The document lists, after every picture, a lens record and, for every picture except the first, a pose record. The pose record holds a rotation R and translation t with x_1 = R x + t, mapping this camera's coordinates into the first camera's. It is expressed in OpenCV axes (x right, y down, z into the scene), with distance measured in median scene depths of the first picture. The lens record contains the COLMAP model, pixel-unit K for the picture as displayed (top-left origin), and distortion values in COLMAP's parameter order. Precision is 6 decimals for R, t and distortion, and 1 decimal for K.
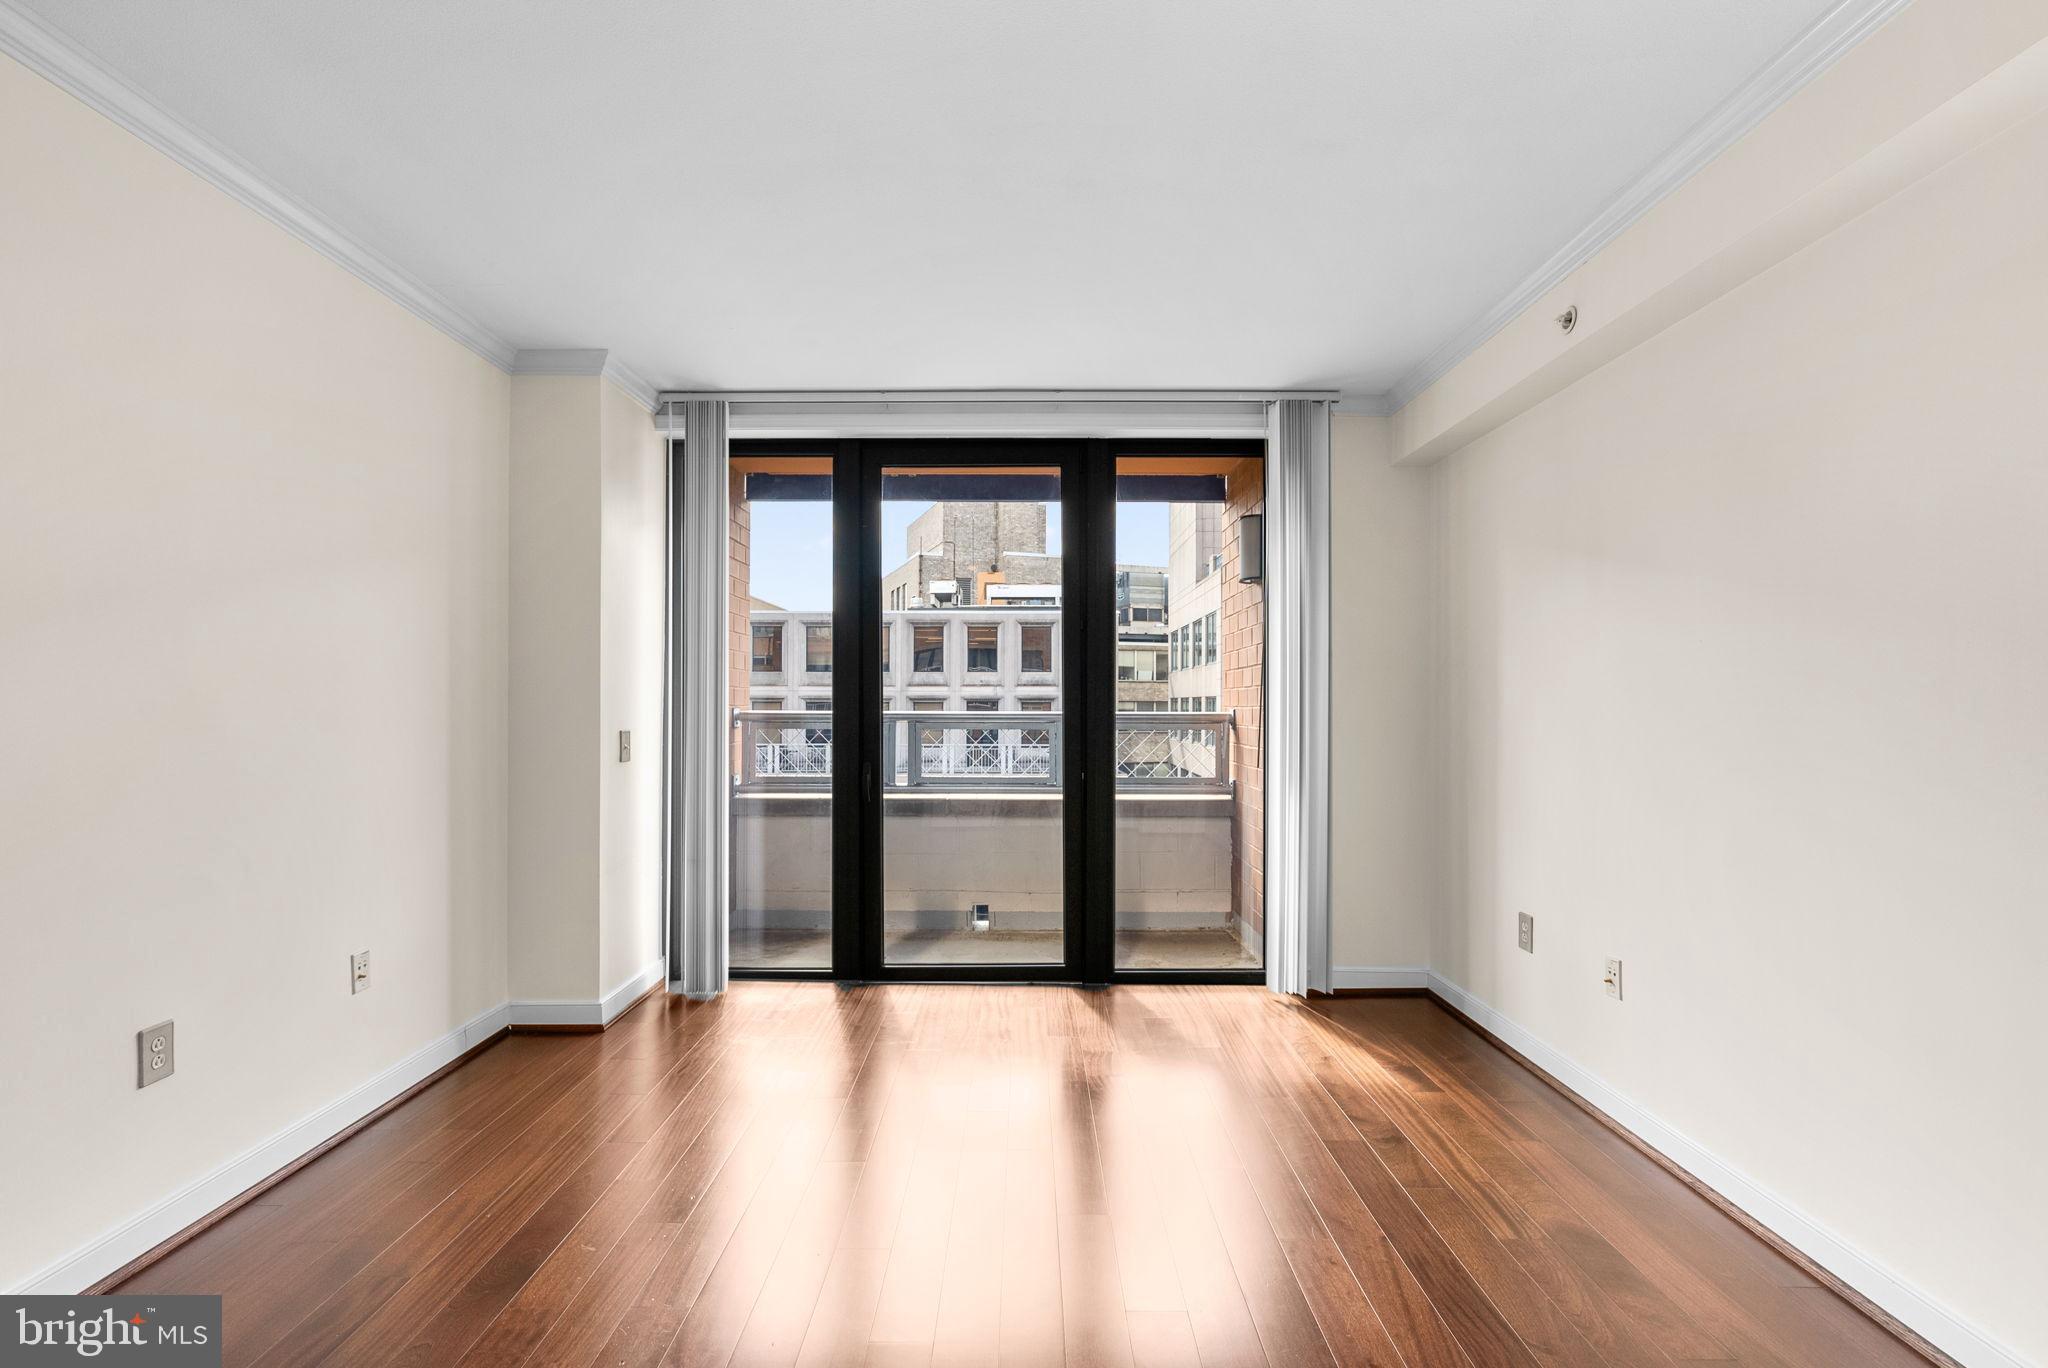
lens RADIAL K [[945.2, 0, 1019.5], [0, 945.2, 696.2], [0, 0, 1]] dist [-0.003466, -0.000196]
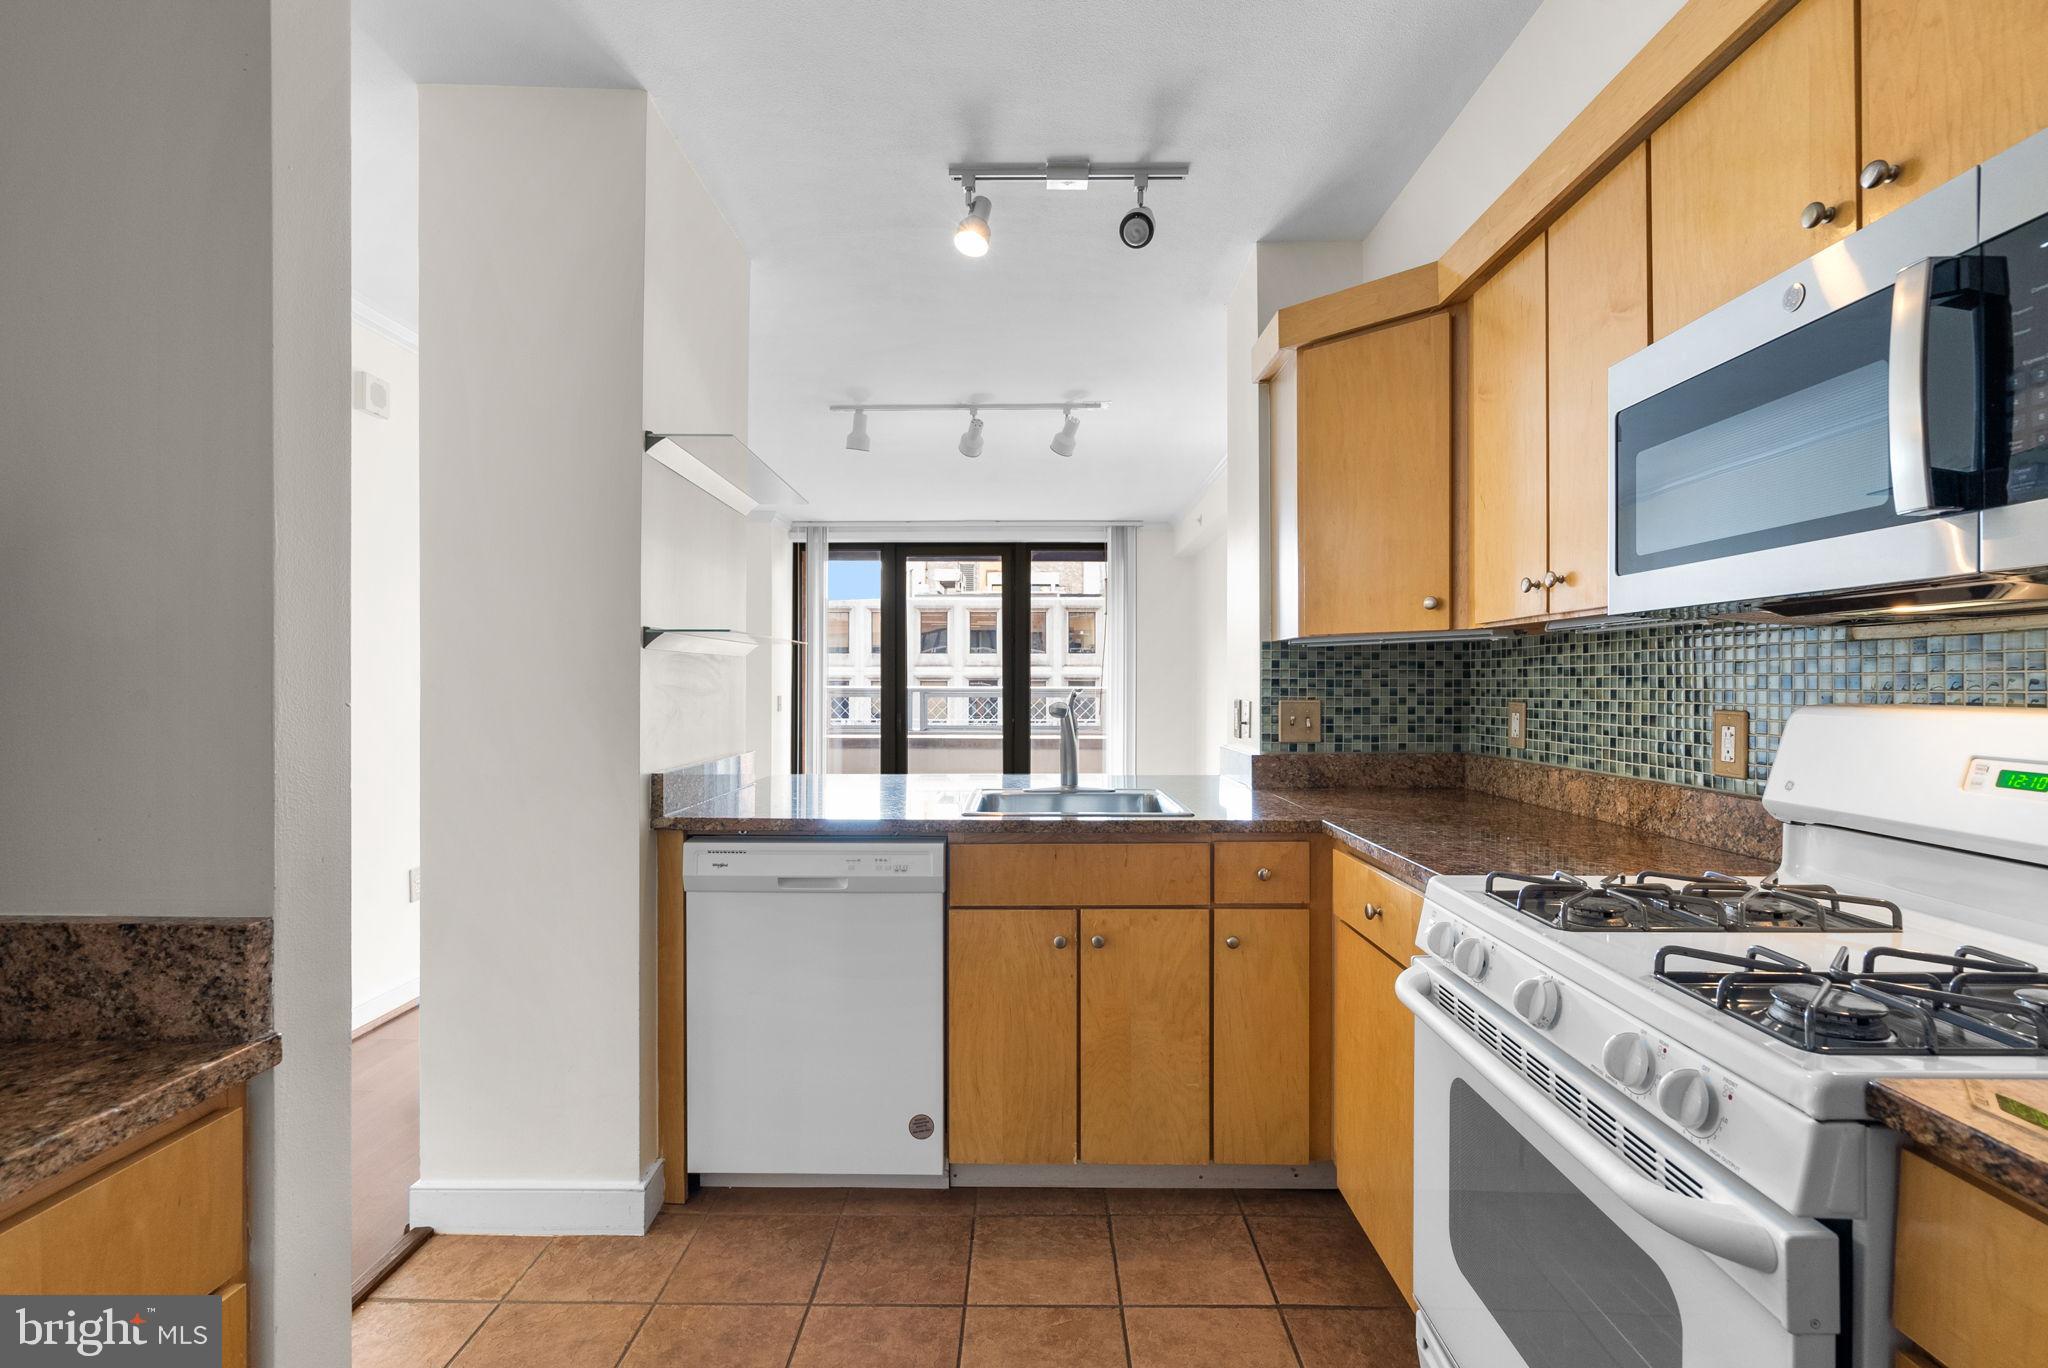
lens RADIAL K [[945.2, 0, 1013.9], [0, 945.2, 688.2], [0, 0, 1]] dist [-0.003466, -0.000196]
pose [[0.999926, 0.000983, -0.012107, 0.089252], [-0.000805, 0.999891, 0.014746, -0.007720], [0.012120, -0.014735, 0.999818, -0.872356]]
